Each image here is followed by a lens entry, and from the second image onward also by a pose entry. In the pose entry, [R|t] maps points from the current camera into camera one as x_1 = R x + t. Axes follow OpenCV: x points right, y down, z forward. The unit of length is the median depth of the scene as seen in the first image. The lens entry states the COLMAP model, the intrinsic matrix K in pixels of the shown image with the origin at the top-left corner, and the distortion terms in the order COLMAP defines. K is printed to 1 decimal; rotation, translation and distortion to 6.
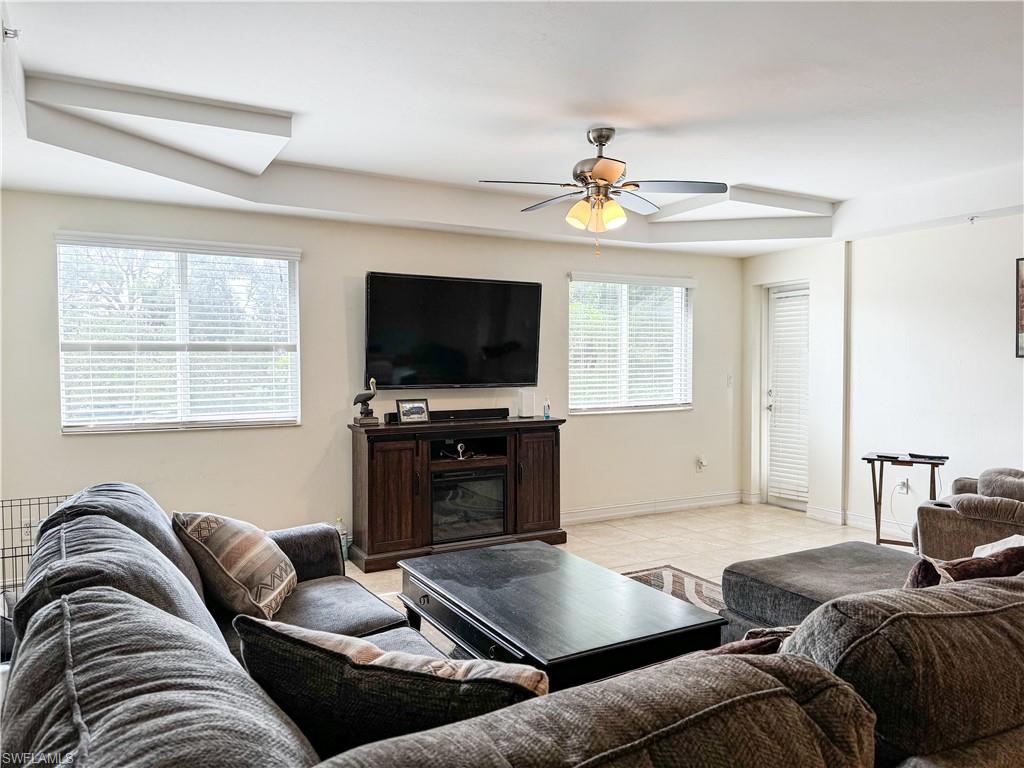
lens RADIAL K [[697.3, 0, 509.0], [0, 697.3, 381.5], [0, 0, 1]] dist [0.008762, 0.000175]
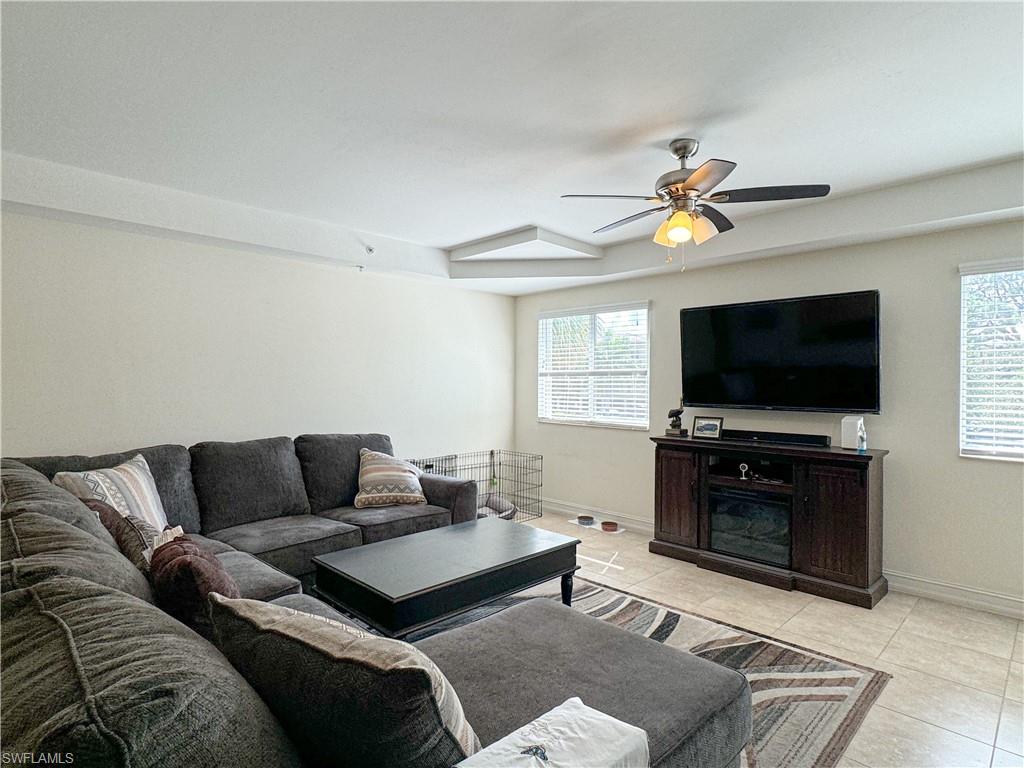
lens RADIAL K [[547.2, 0, 504.5], [0, 547.2, 382.8], [0, 0, 1]] dist [0.012119, 0.000101]
pose [[0.269499, -0.000305, -0.963001, 0.627731], [-0.036763, 0.999268, -0.010604, -0.008016], [0.962299, 0.038260, 0.269291, 0.449911]]
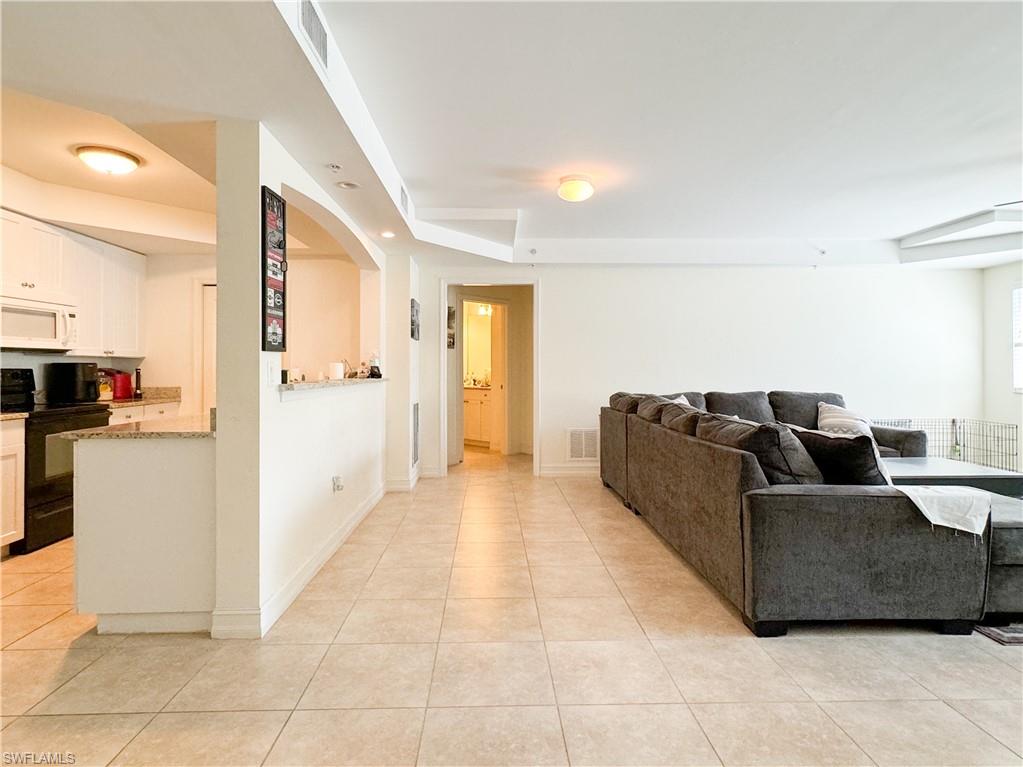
lens RADIAL K [[546.7, 0, 504.2], [0, 546.7, 374.6], [0, 0, 1]] dist [0.012119, 0.000101]
pose [[-0.455301, 0.003264, -0.890331, 1.098612], [-0.024598, 0.999565, 0.016244, 0.033412], [0.889998, 0.029297, -0.455023, 0.401607]]
